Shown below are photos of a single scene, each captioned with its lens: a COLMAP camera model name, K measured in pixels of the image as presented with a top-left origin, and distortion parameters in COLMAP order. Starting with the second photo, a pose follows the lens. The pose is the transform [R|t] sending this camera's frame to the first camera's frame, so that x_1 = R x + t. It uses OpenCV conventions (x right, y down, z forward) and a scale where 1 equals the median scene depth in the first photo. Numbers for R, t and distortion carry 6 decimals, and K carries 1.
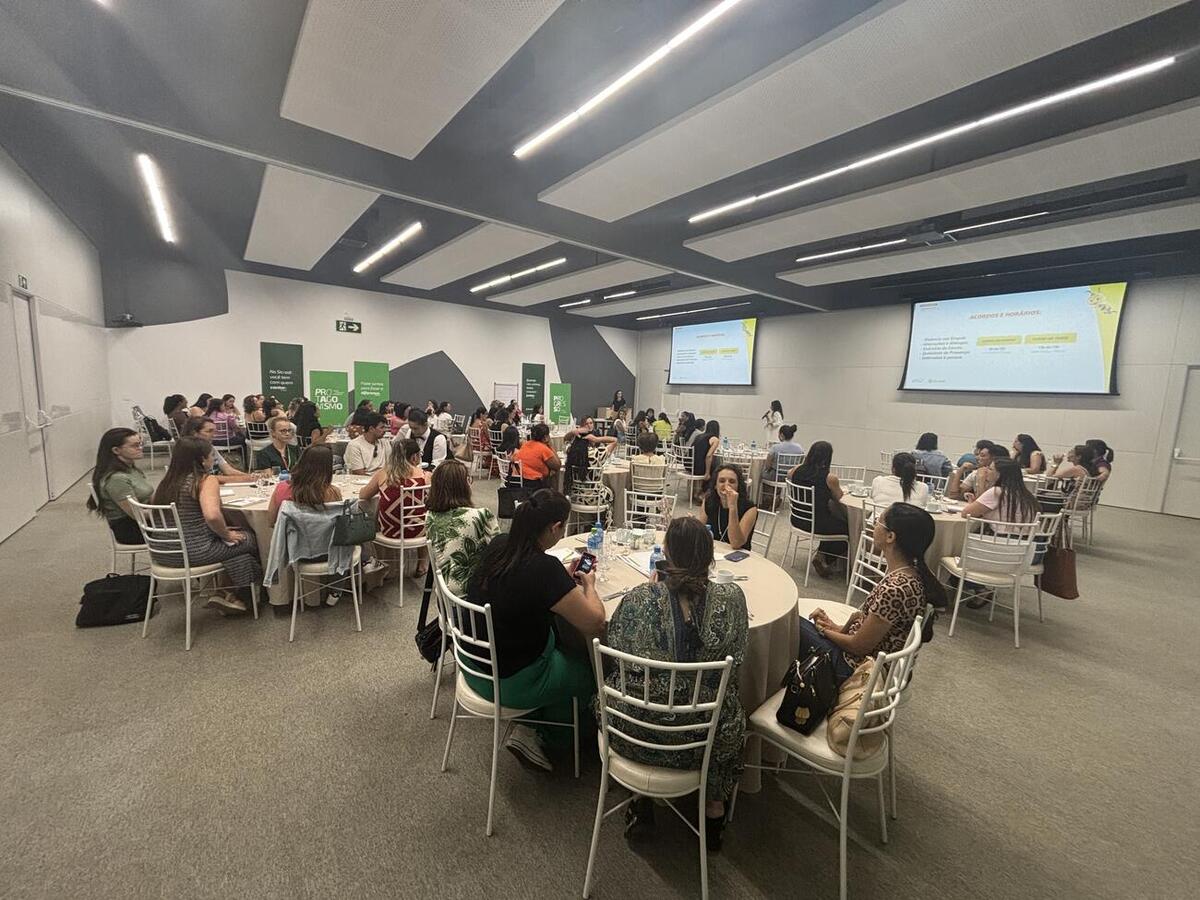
lens RADIAL K [[481.9, 0, 594.6], [0, 481.9, 446.7], [0, 0, 1]] dist [-0.002483, -0.000777]
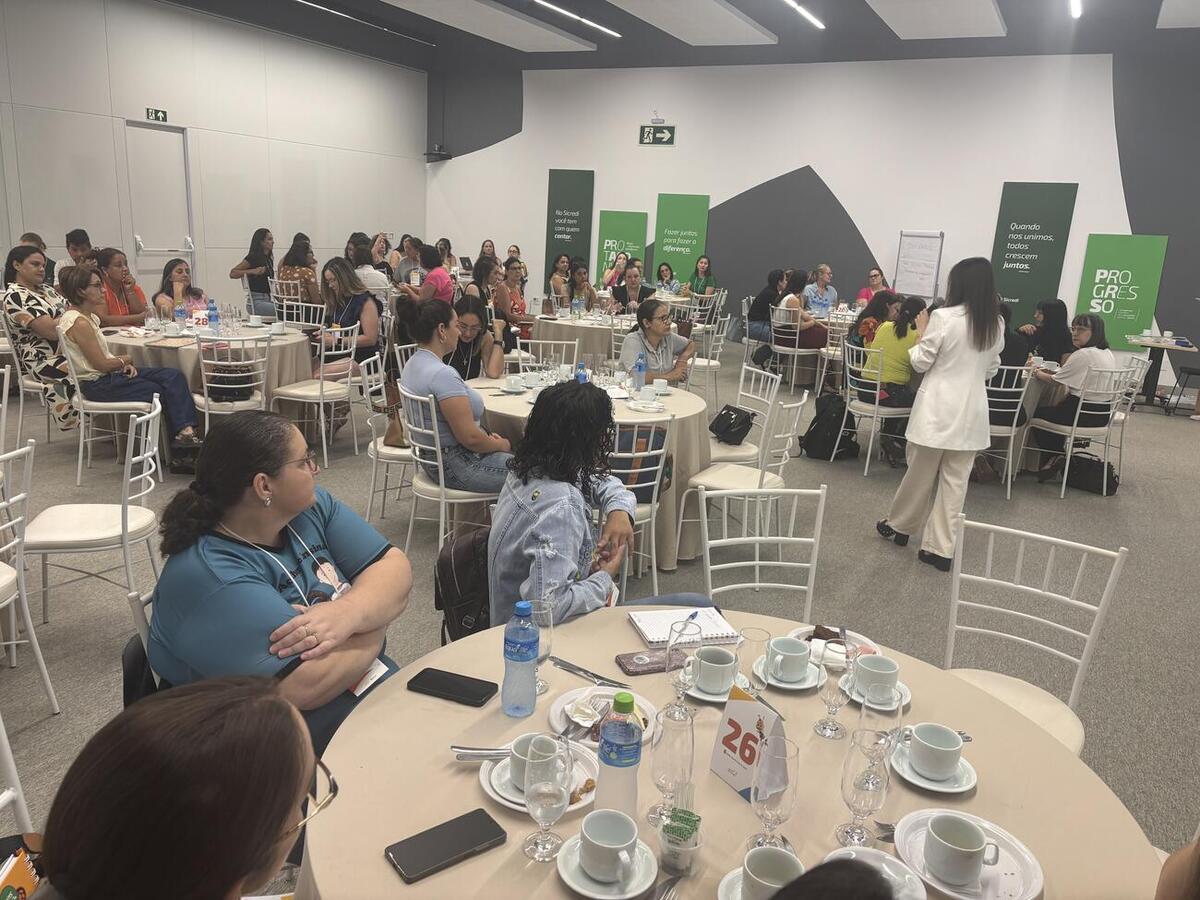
lens RADIAL K [[904.3, 0, 594.6], [0, 904.3, 454.3], [0, 0, 1]] dist [0.006514, 0.025431]
pose [[0.413304, 0.206856, -0.886787, 0.535119], [-0.142039, 0.976581, 0.161602, -0.031646], [0.899447, 0.059167, 0.433006, 0.463346]]
